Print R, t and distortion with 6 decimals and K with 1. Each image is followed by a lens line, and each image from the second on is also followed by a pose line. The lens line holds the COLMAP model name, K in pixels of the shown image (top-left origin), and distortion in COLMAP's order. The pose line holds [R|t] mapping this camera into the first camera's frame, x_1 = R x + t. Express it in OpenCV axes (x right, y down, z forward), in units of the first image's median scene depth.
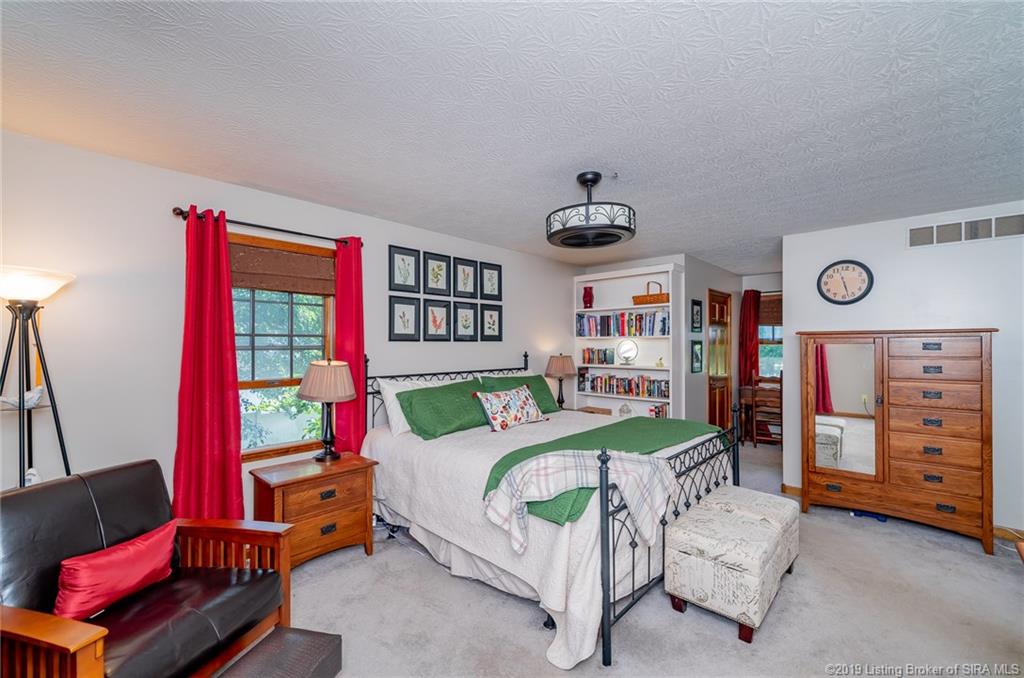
lens RADIAL K [[427.1, 0, 512.0], [0, 427.1, 339.0], [0, 0, 1]] dist [-0.000629, -0.000002]
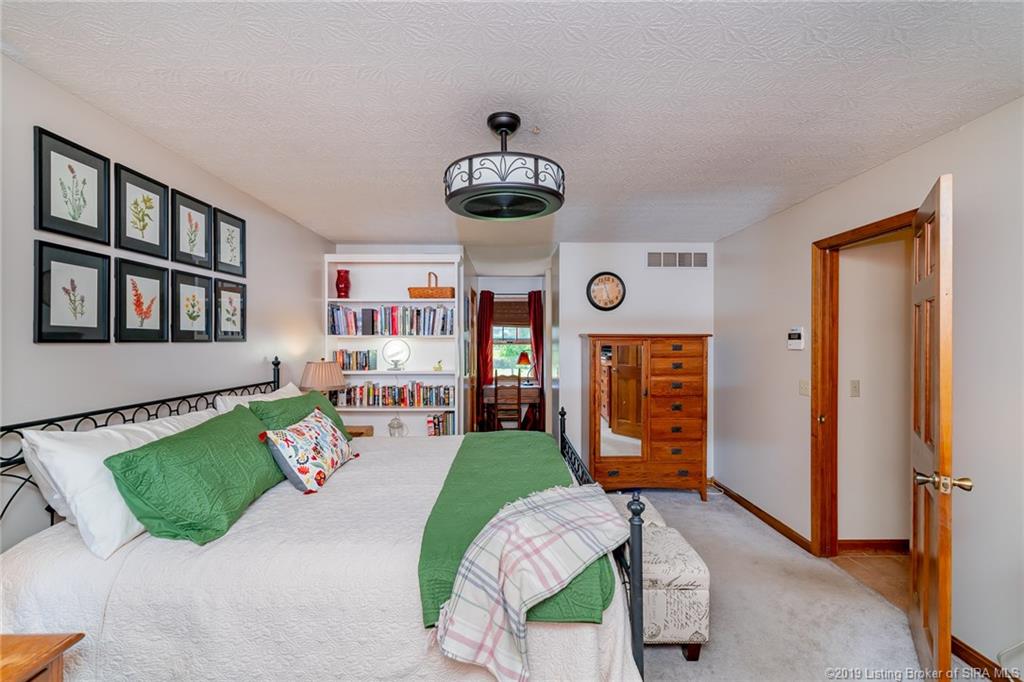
lens RADIAL K [[452.6, 0, 512.0], [0, 452.6, 341.0], [0, 0, 1]] dist [0.002146, 0.000140]
pose [[0.725422, 0.003247, 0.688297, -0.225519], [-0.010264, 0.999929, 0.006101, -0.004059], [-0.688228, -0.011491, 0.725404, 0.278851]]
